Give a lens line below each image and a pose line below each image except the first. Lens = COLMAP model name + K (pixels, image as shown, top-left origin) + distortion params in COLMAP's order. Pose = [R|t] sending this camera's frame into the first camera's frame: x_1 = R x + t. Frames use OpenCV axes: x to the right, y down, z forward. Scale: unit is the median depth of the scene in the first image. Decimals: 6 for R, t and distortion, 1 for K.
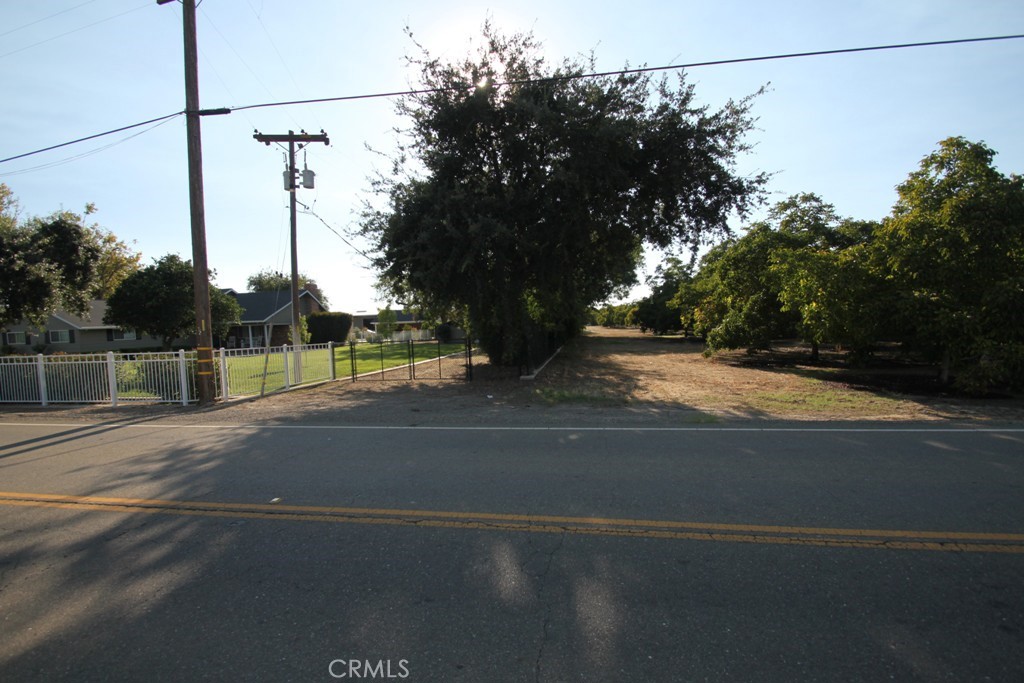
lens RADIAL K [[473.6, 0, 510.1], [0, 473.6, 355.4], [0, 0, 1]] dist [0.011035, -0.016250]
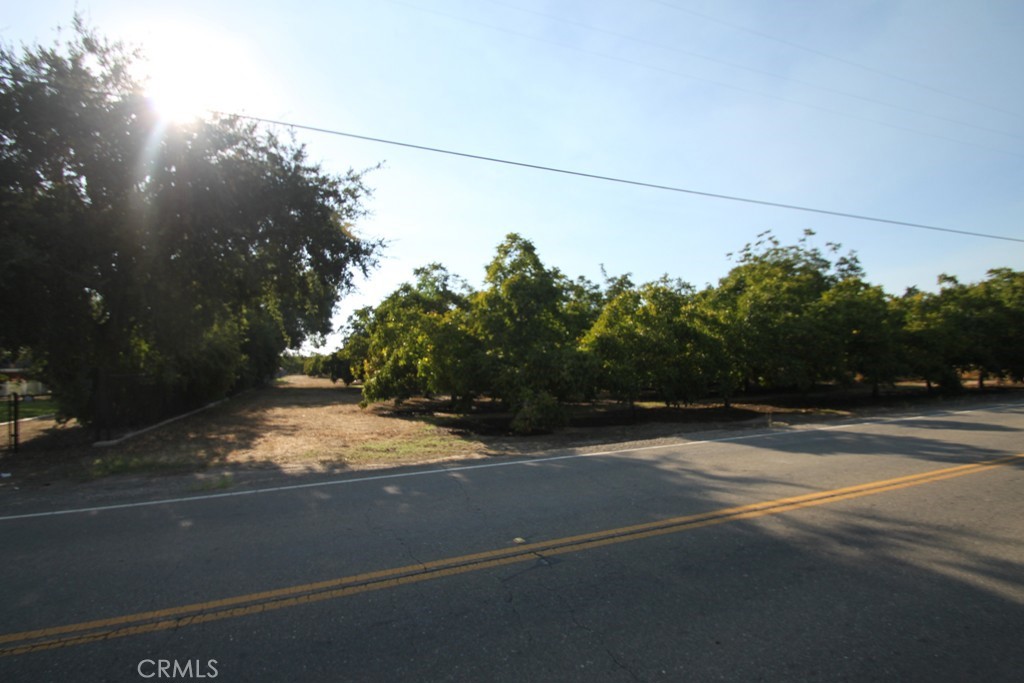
lens RADIAL K [[473.6, 0, 503.8], [0, 473.6, 354.4], [0, 0, 1]] dist [0.011035, -0.016250]
pose [[0.841238, 0.024425, 0.540114, 0.202889], [0.032649, 0.994861, -0.095842, -0.004892], [-0.539679, 0.098261, 0.836117, -0.046146]]
